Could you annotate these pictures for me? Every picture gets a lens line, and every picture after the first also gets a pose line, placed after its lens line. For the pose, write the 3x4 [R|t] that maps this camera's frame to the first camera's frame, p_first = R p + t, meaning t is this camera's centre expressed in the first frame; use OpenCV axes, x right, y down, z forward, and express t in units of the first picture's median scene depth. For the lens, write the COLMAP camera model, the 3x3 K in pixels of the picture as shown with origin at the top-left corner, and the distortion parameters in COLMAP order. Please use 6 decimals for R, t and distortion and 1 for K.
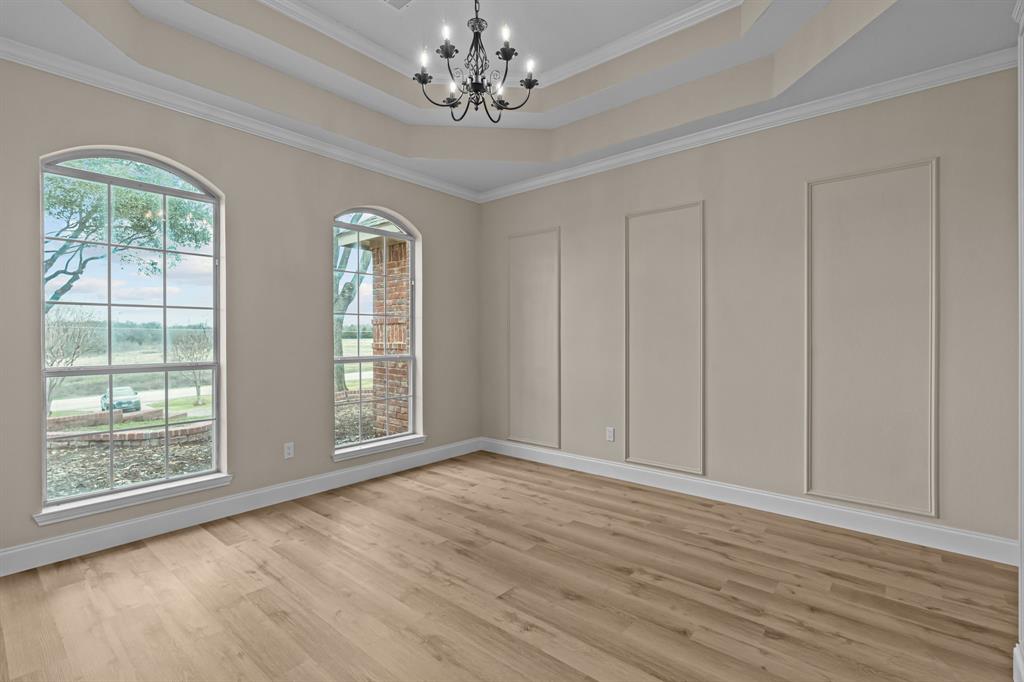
lens RADIAL K [[484.5, 0, 512.6], [0, 484.5, 335.1], [0, 0, 1]] dist [-0.000356, 0.000240]
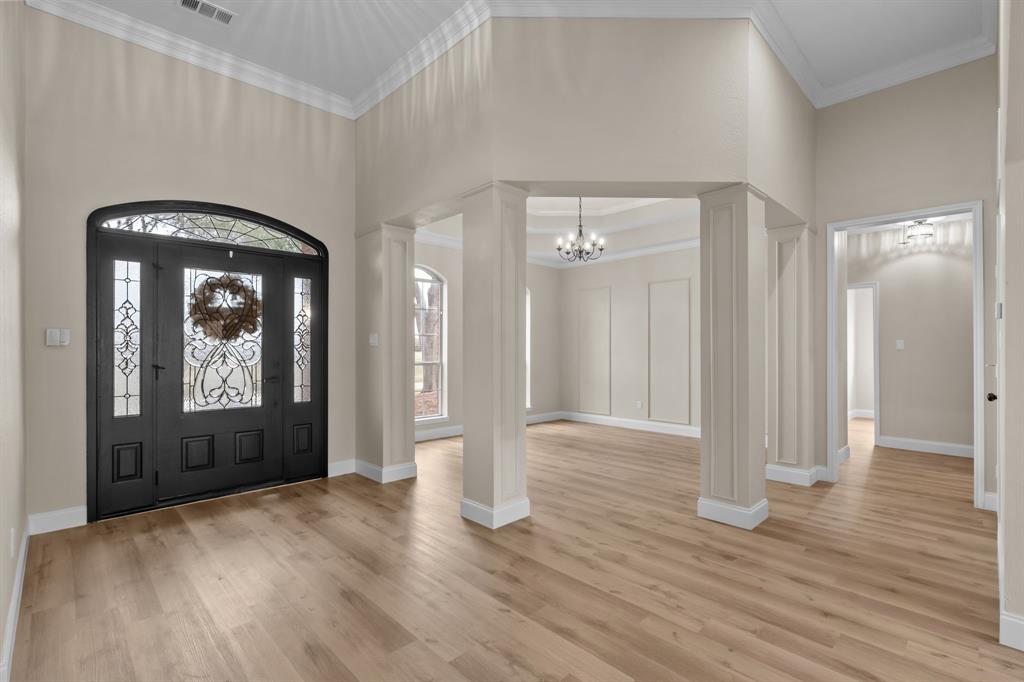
lens RADIAL K [[476.9, 0, 513.0], [0, 476.9, 346.1], [0, 0, 1]] dist [0.001192, 0.000274]
pose [[0.995856, 0.002980, -0.090895, -0.115720], [-0.003686, 0.999964, -0.007603, 0.004111], [0.090869, 0.007906, 0.995831, -0.892239]]
